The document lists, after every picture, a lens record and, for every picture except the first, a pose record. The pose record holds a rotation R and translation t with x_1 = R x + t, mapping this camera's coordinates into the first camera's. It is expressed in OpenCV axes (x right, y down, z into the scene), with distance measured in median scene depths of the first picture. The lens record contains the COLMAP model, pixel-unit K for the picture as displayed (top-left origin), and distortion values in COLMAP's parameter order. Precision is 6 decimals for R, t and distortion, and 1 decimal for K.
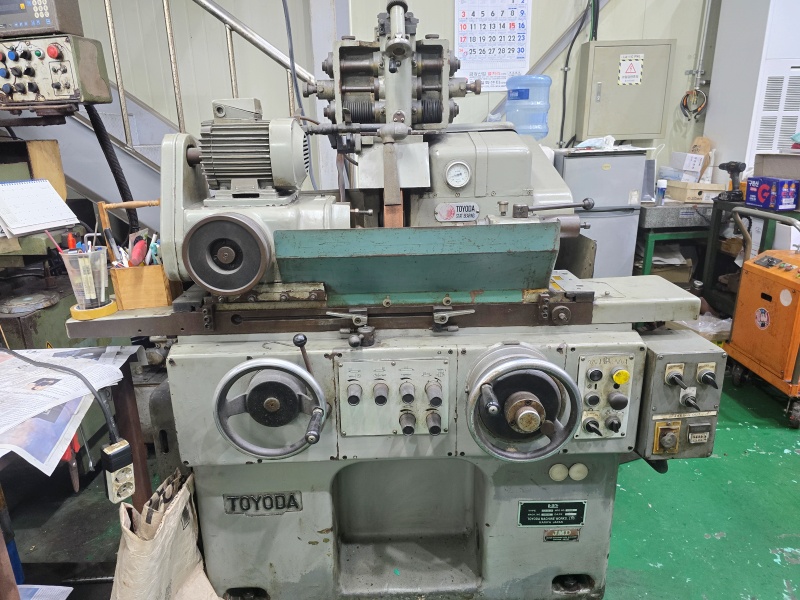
lens RADIAL K [[530.8, 0, 380.1], [0, 530.8, 277.3], [0, 0, 1]] dist [0.066316, -0.058721]
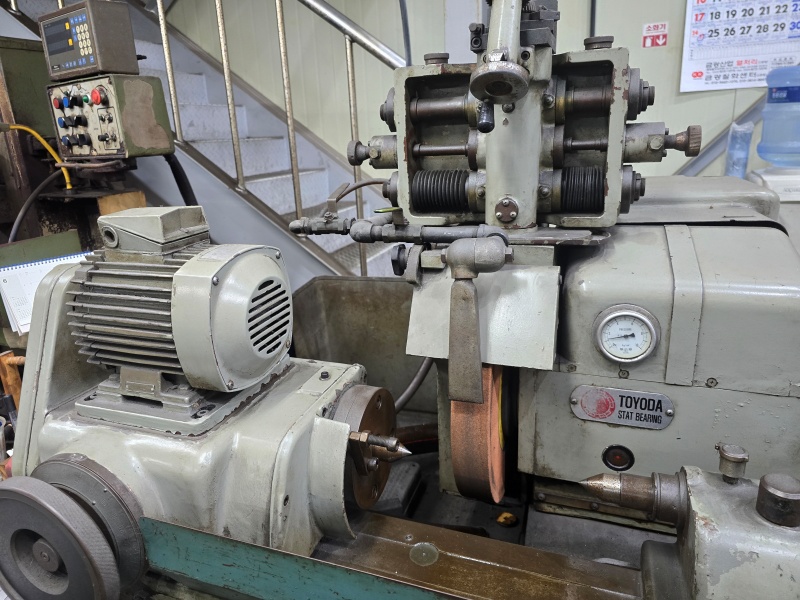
lens RADIAL K [[530.8, 0, 380.1], [0, 530.8, 277.3], [0, 0, 1]] dist [0.066316, -0.058721]
pose [[0.931330, 0.073626, -0.356656, 0.105424], [-0.067865, 0.997283, 0.028657, -0.233155], [0.357797, -0.002485, 0.933796, 0.465039]]
